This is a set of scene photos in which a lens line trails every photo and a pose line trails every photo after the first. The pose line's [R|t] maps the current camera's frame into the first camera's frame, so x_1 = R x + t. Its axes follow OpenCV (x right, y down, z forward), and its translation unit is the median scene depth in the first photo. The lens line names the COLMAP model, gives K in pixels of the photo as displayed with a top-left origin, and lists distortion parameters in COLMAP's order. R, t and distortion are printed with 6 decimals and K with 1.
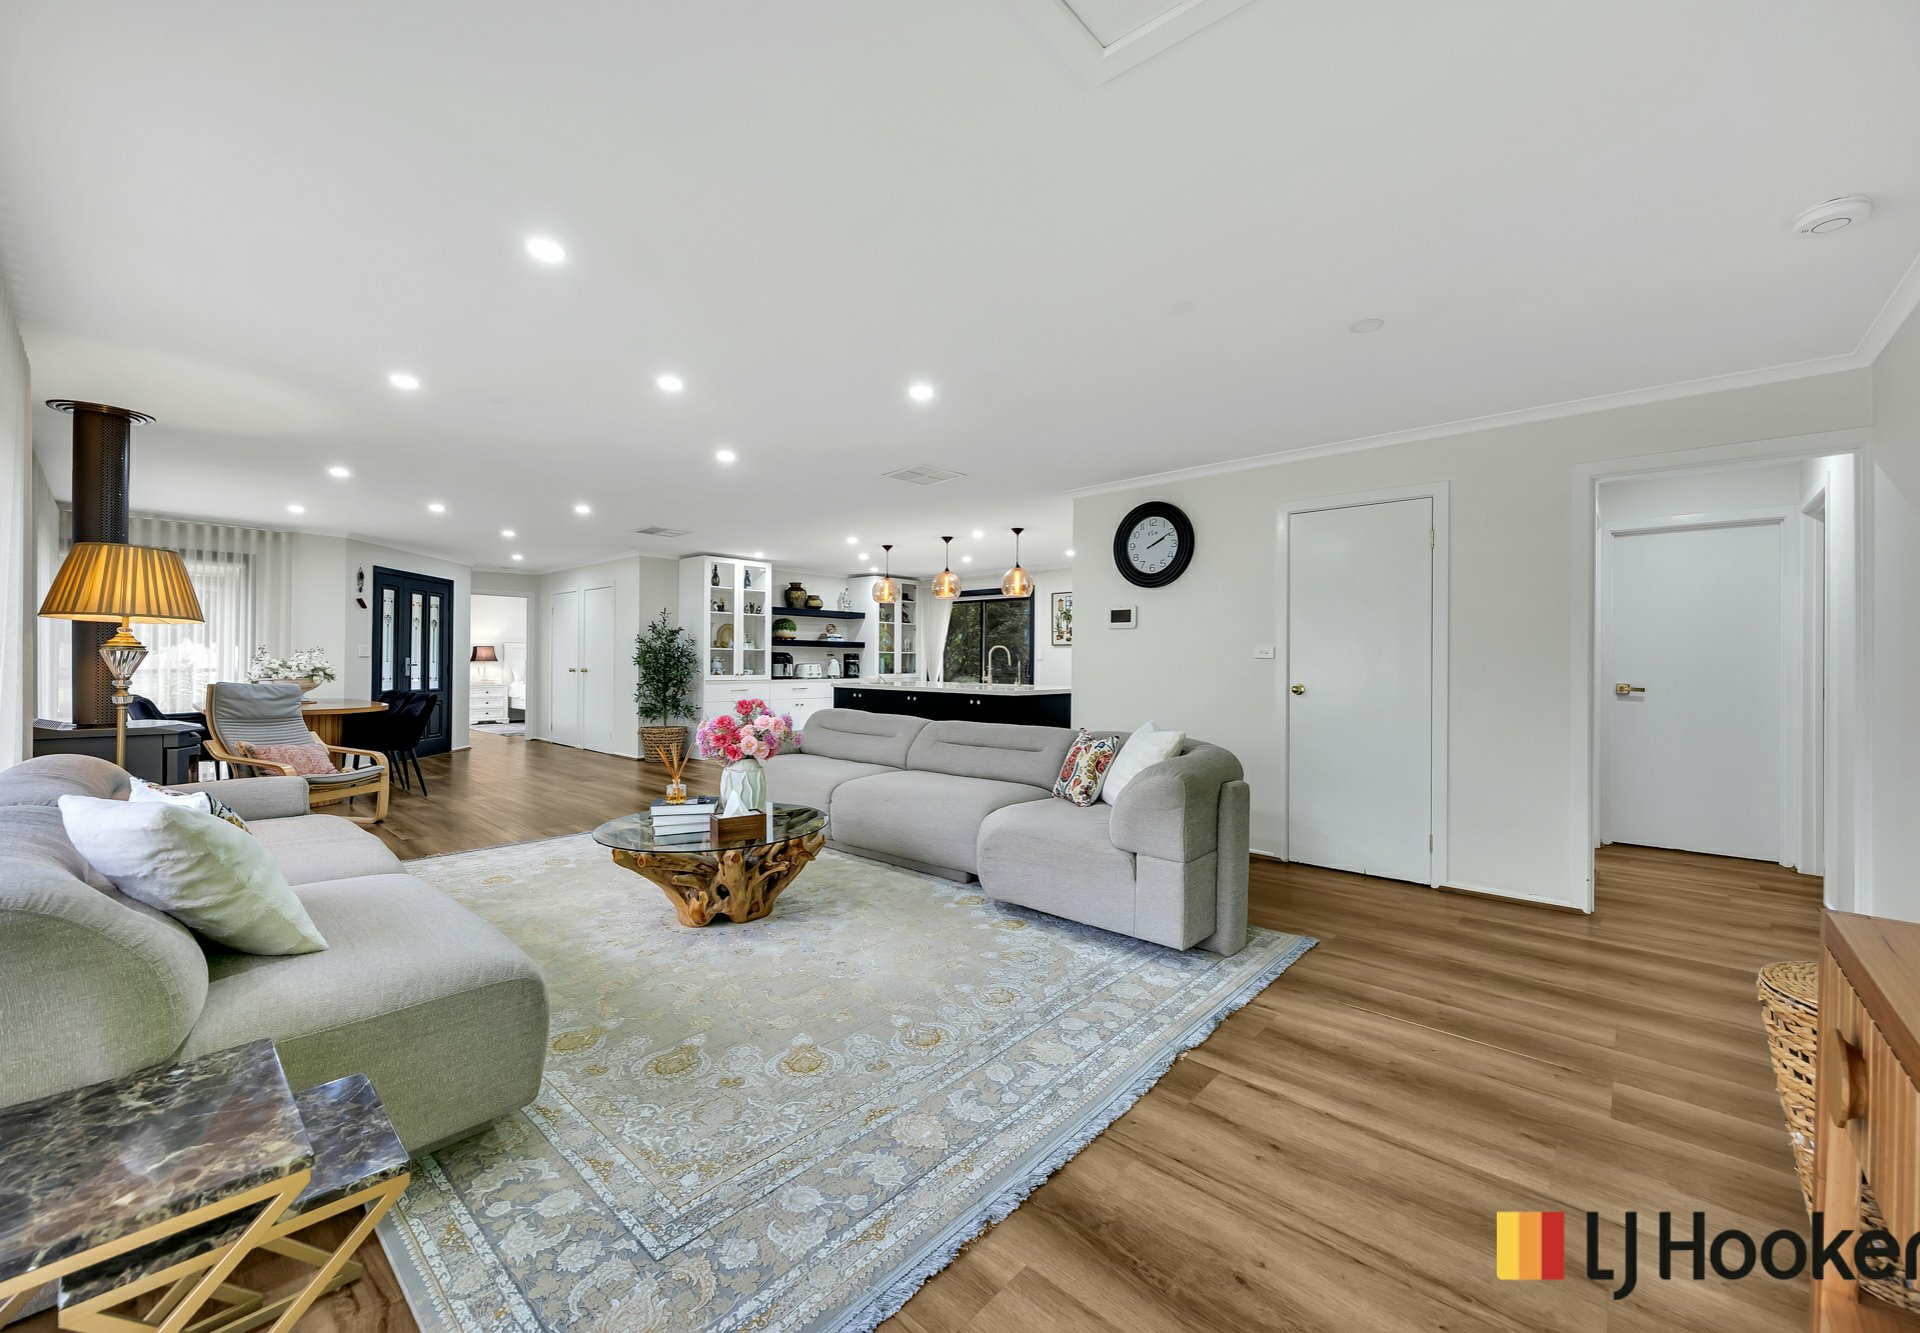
lens RADIAL K [[762.6, 0, 960.0], [0, 762.6, 666.5], [0, 0, 1]] dist [-0.001062, 0.000092]
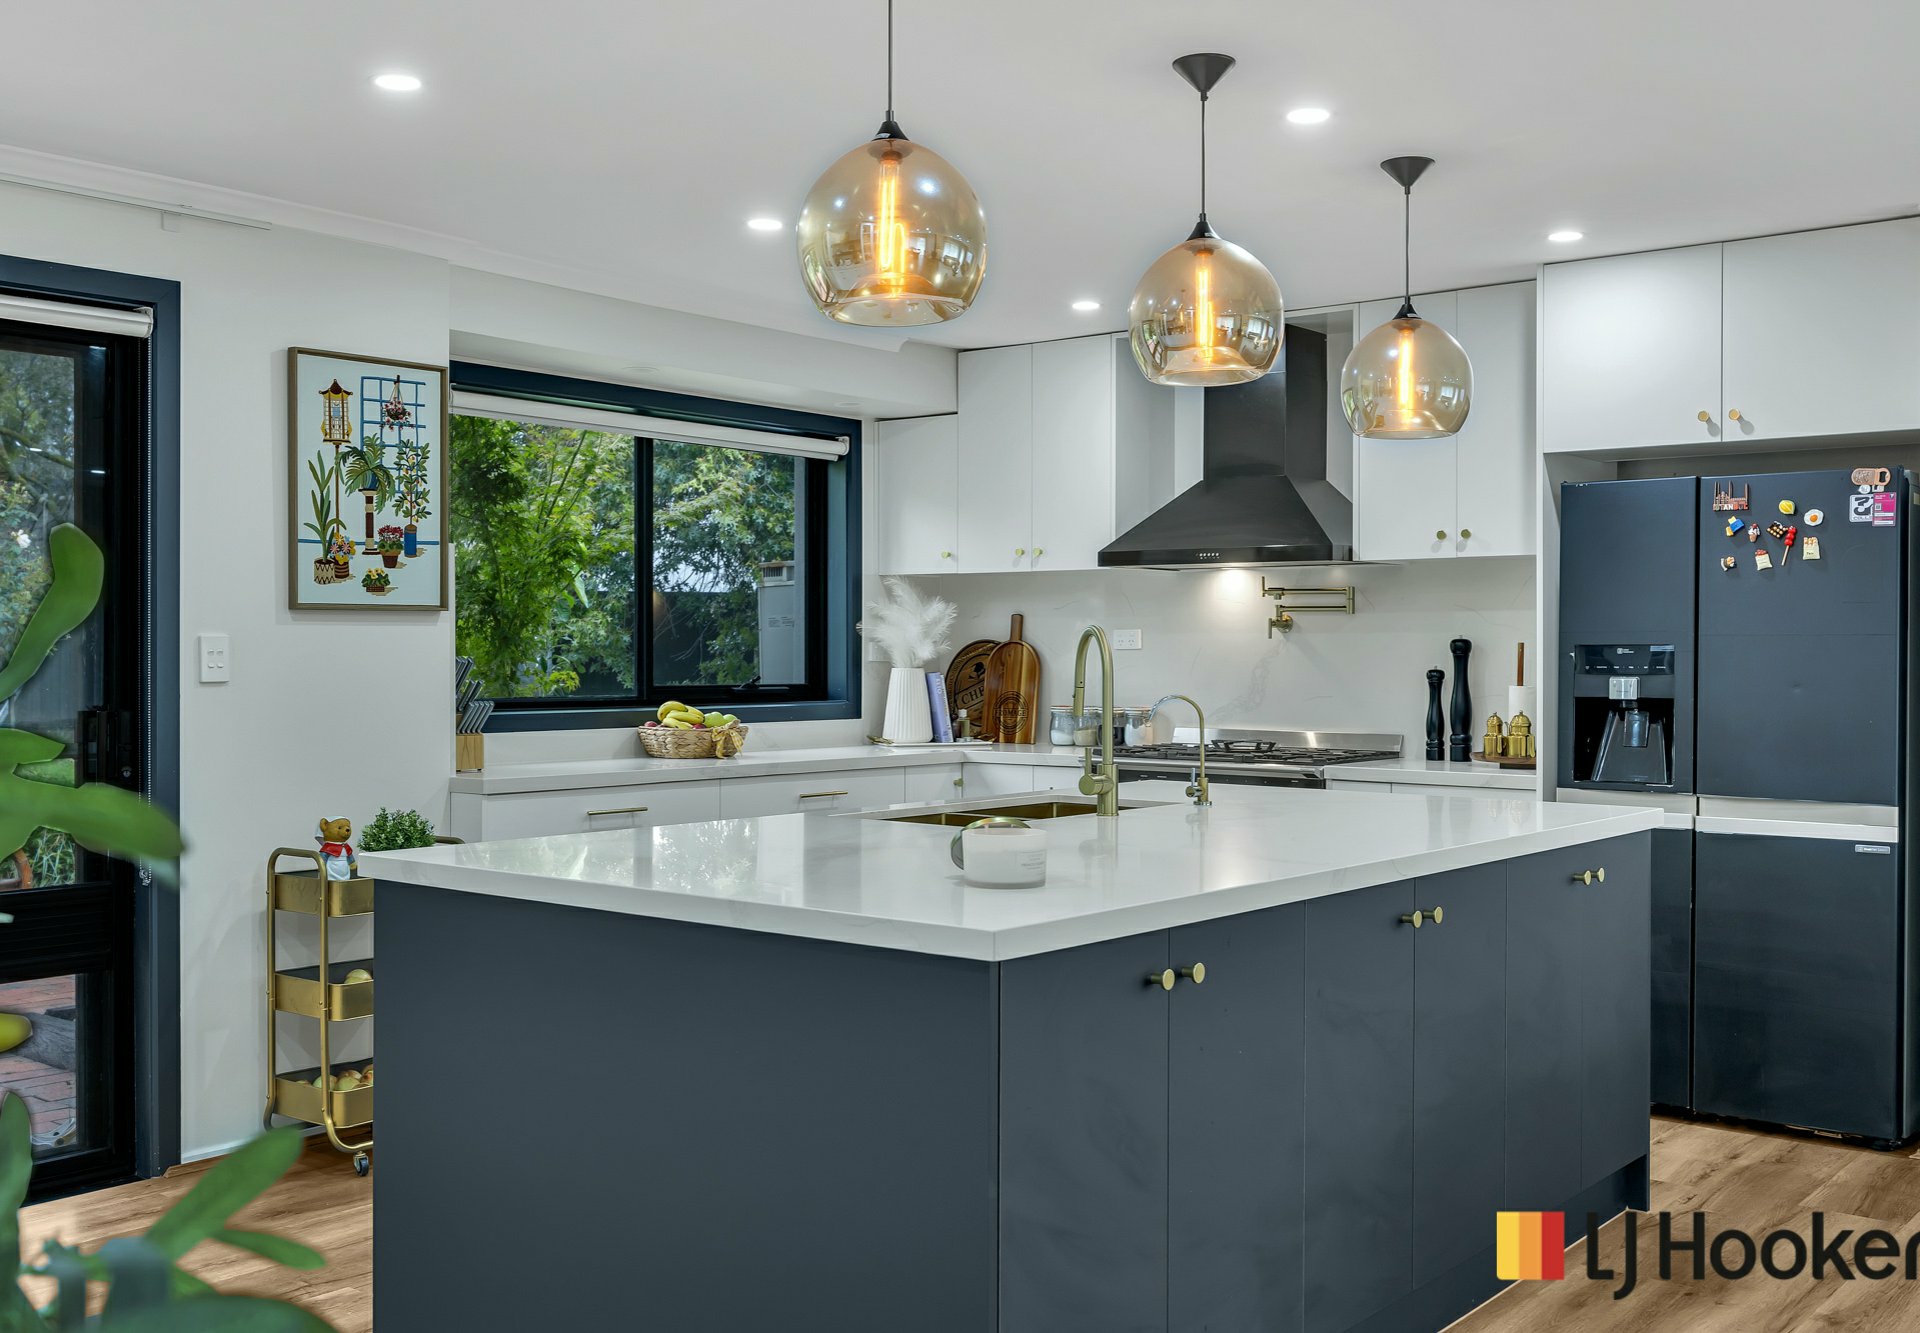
lens RADIAL K [[1903.7, 0, 960.0], [0, 1903.7, 666.5], [0, 0, 1]] dist [-0.004947, -0.009843]
pose [[-0.058964, -0.016751, 0.998120, -0.369754], [0.003626, 0.999849, 0.016994, -0.019491], [-0.998254, 0.004621, -0.058894, 0.818911]]
